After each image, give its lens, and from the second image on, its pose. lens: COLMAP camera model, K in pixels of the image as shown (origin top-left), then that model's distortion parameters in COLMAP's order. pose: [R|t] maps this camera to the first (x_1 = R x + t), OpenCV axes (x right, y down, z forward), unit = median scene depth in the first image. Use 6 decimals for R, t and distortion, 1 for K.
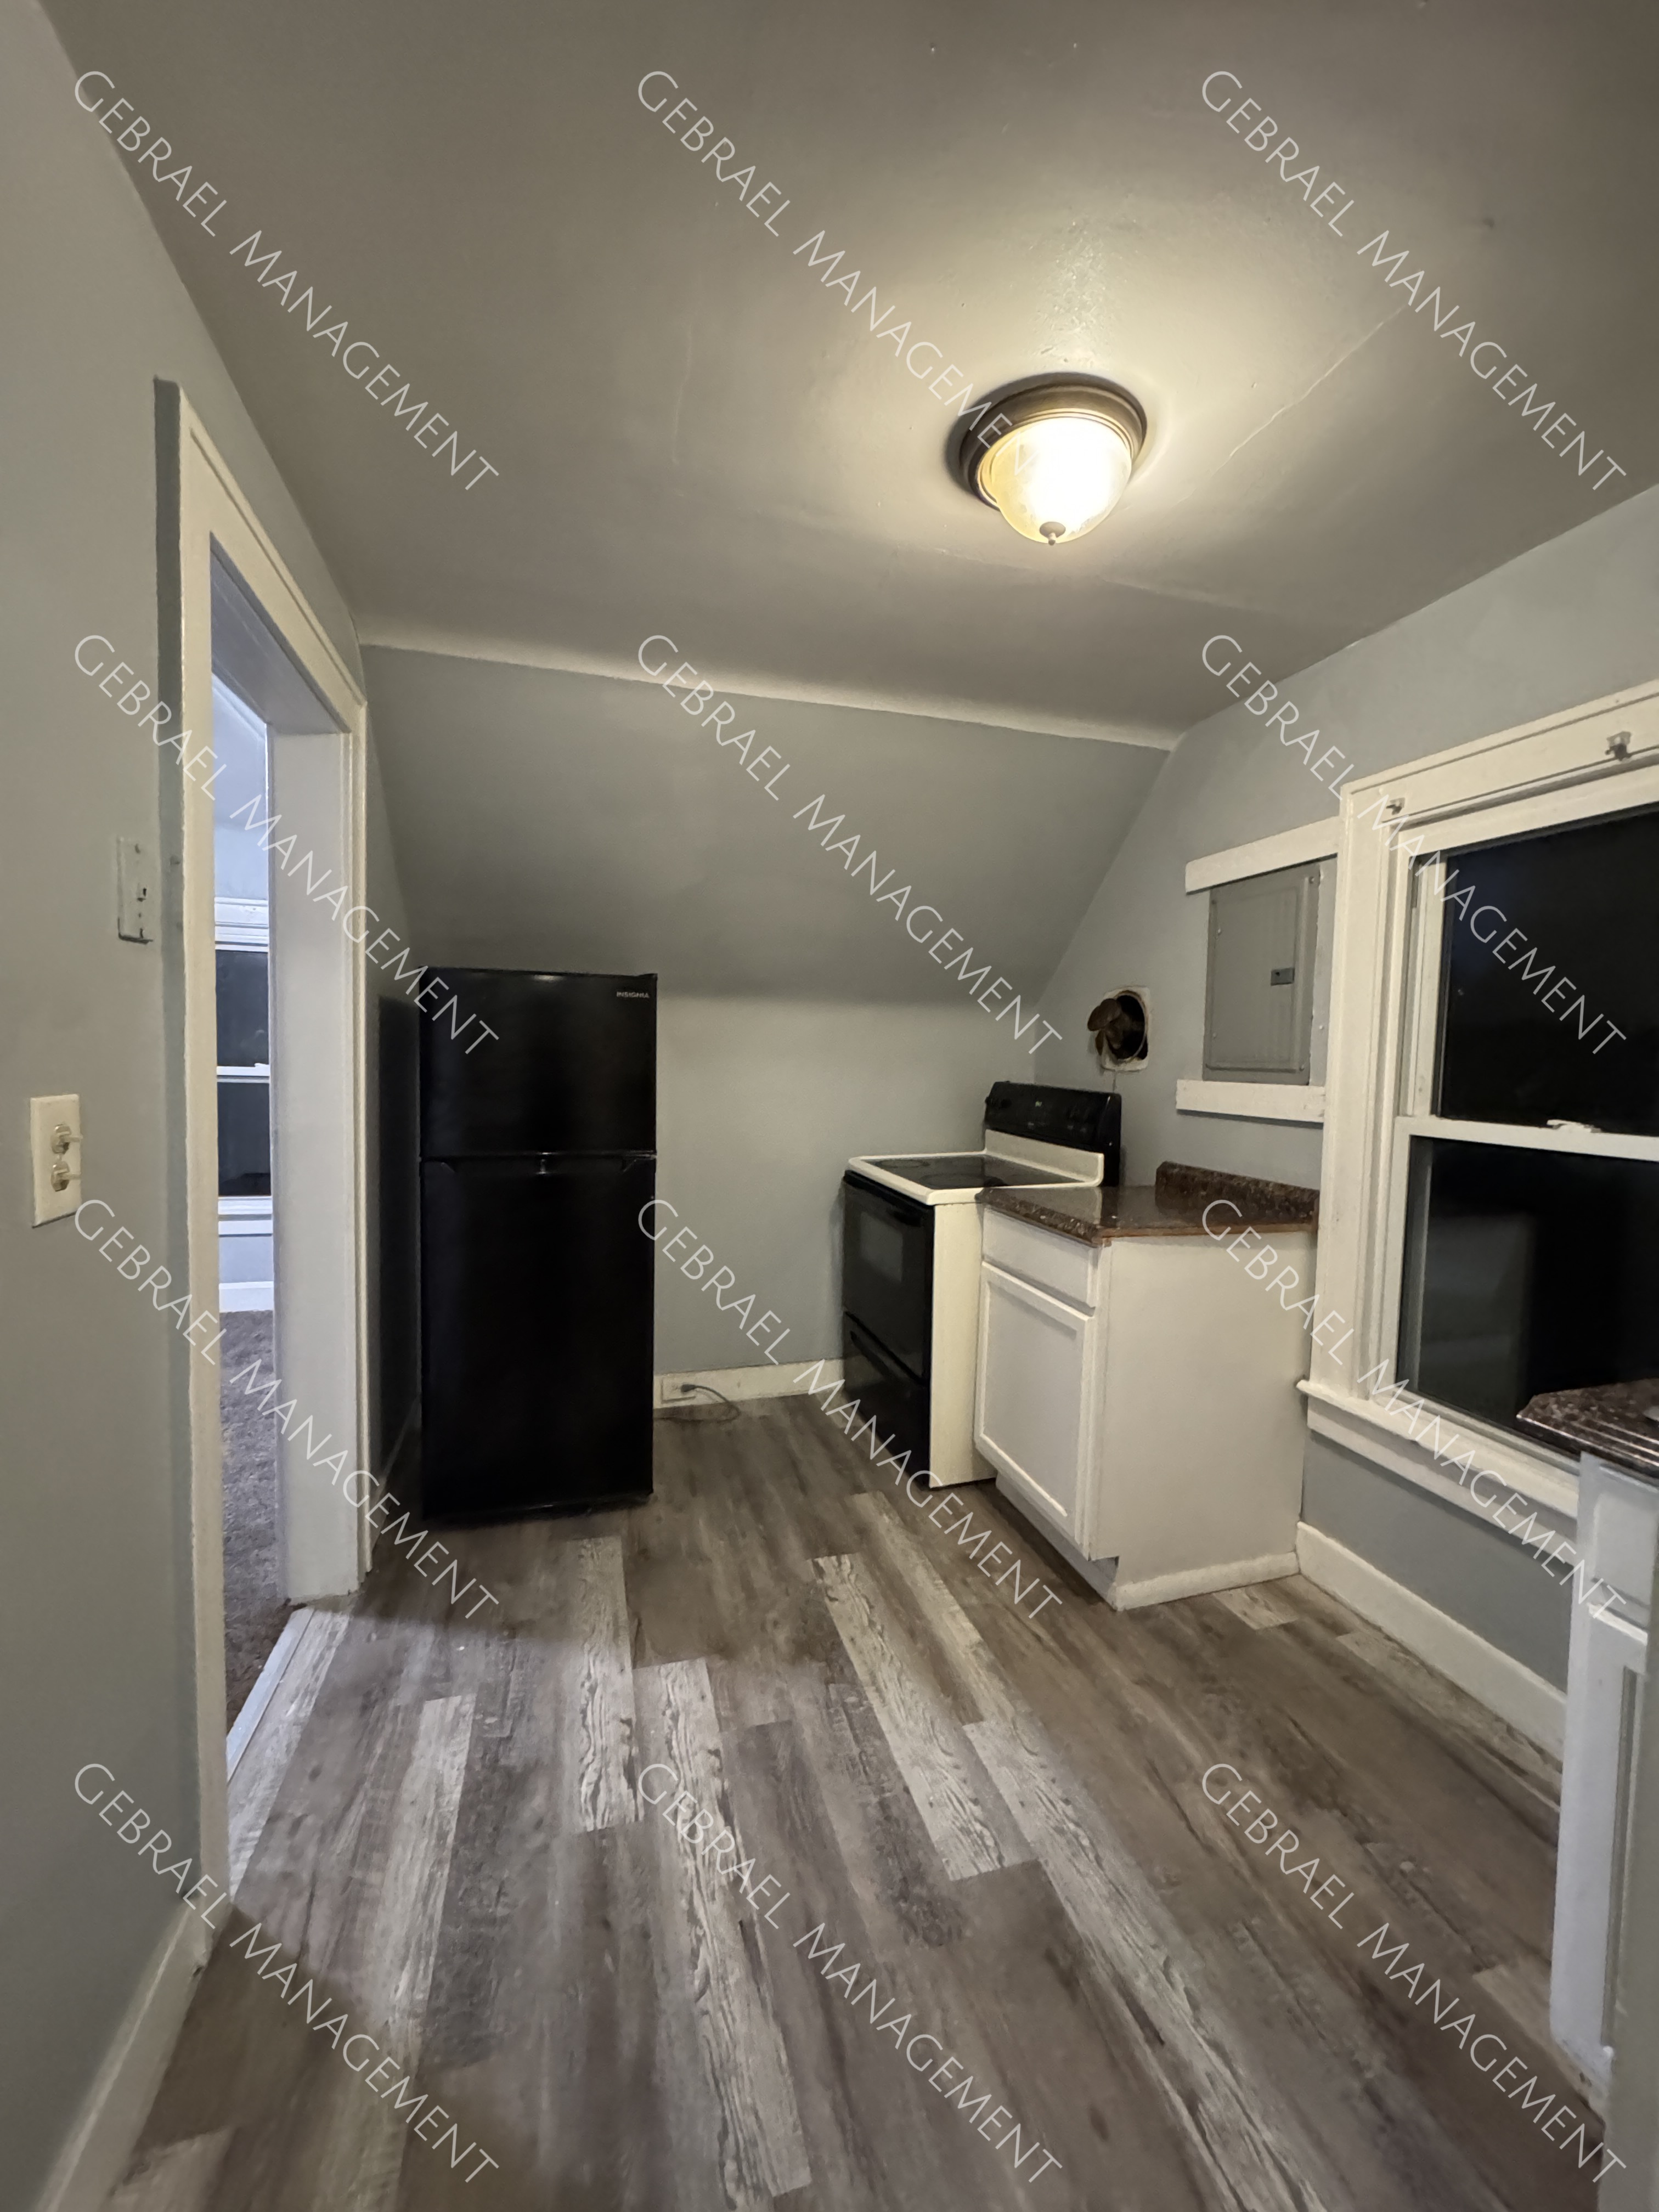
lens RADIAL K [[876.5, 0, 829.5], [0, 876.5, 1106.0], [0, 0, 1]] dist [-0.005237, 0.000316]
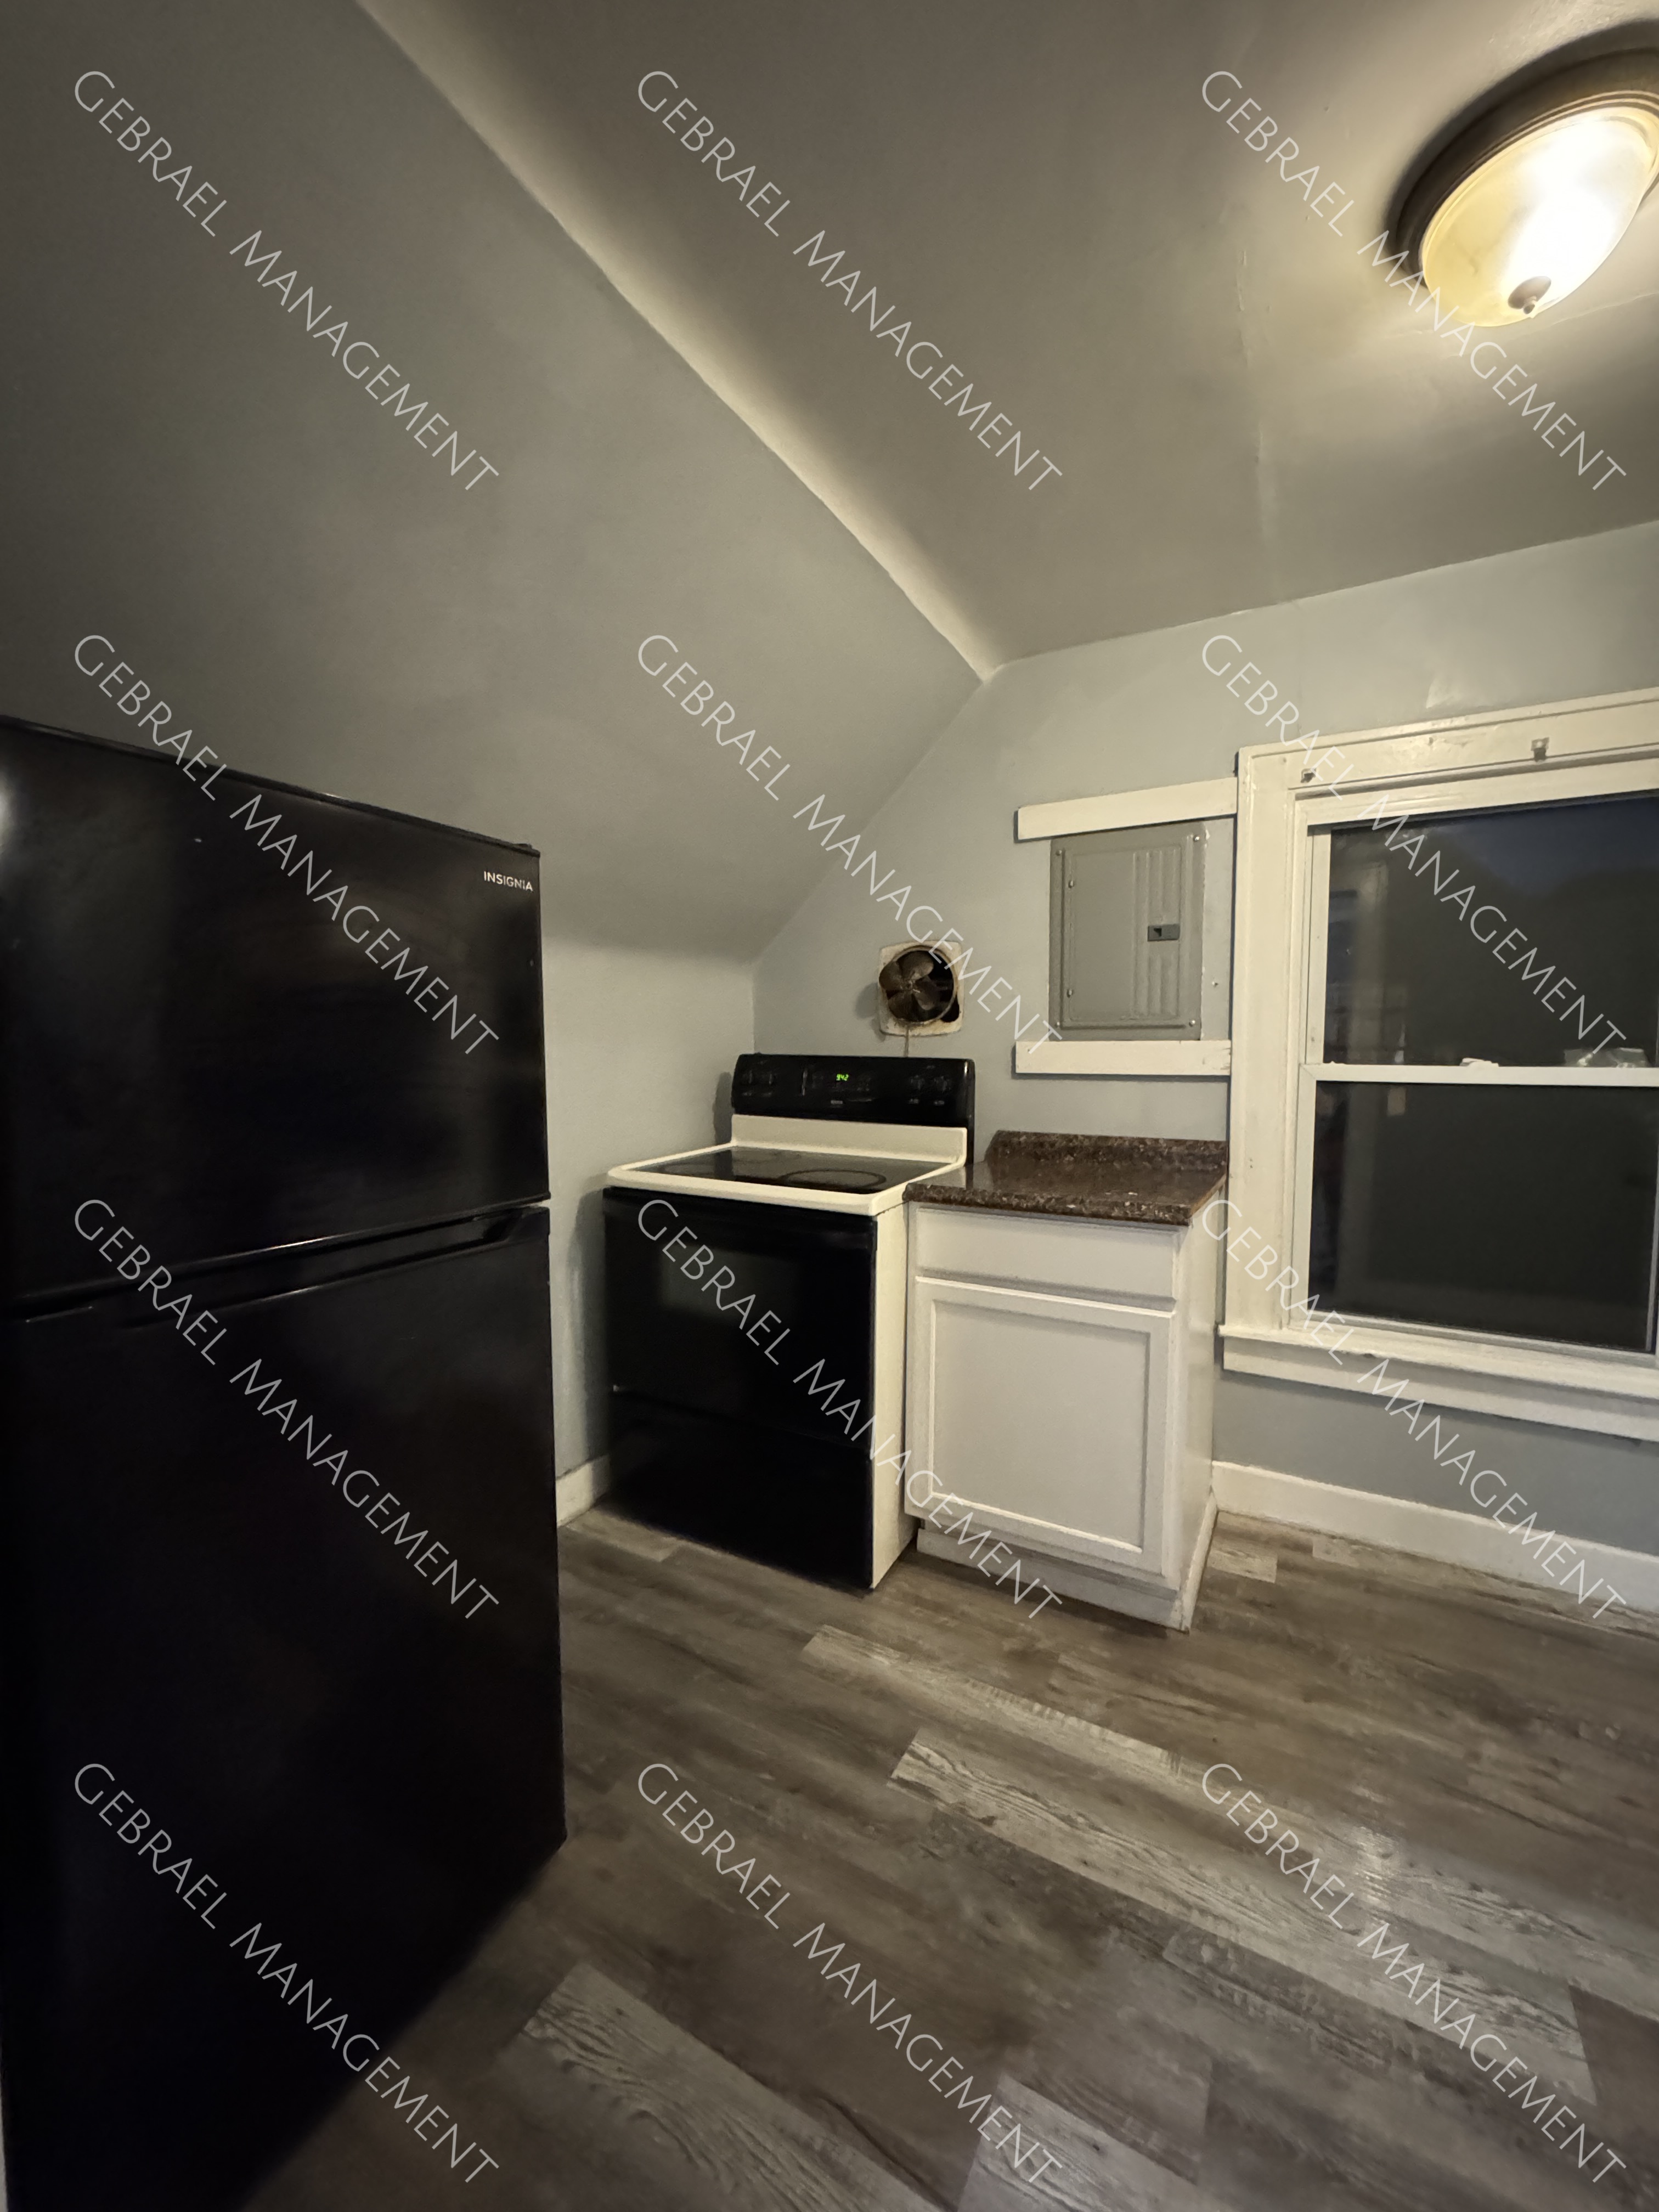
lens RADIAL K [[876.5, 0, 829.5], [0, 876.5, 1106.0], [0, 0, 1]] dist [-0.005237, 0.000316]
pose [[0.714183, -0.068350, 0.696614, -0.498751], [0.056769, 0.997598, 0.039681, -0.012531], [-0.697653, 0.011206, 0.716348, 0.588996]]
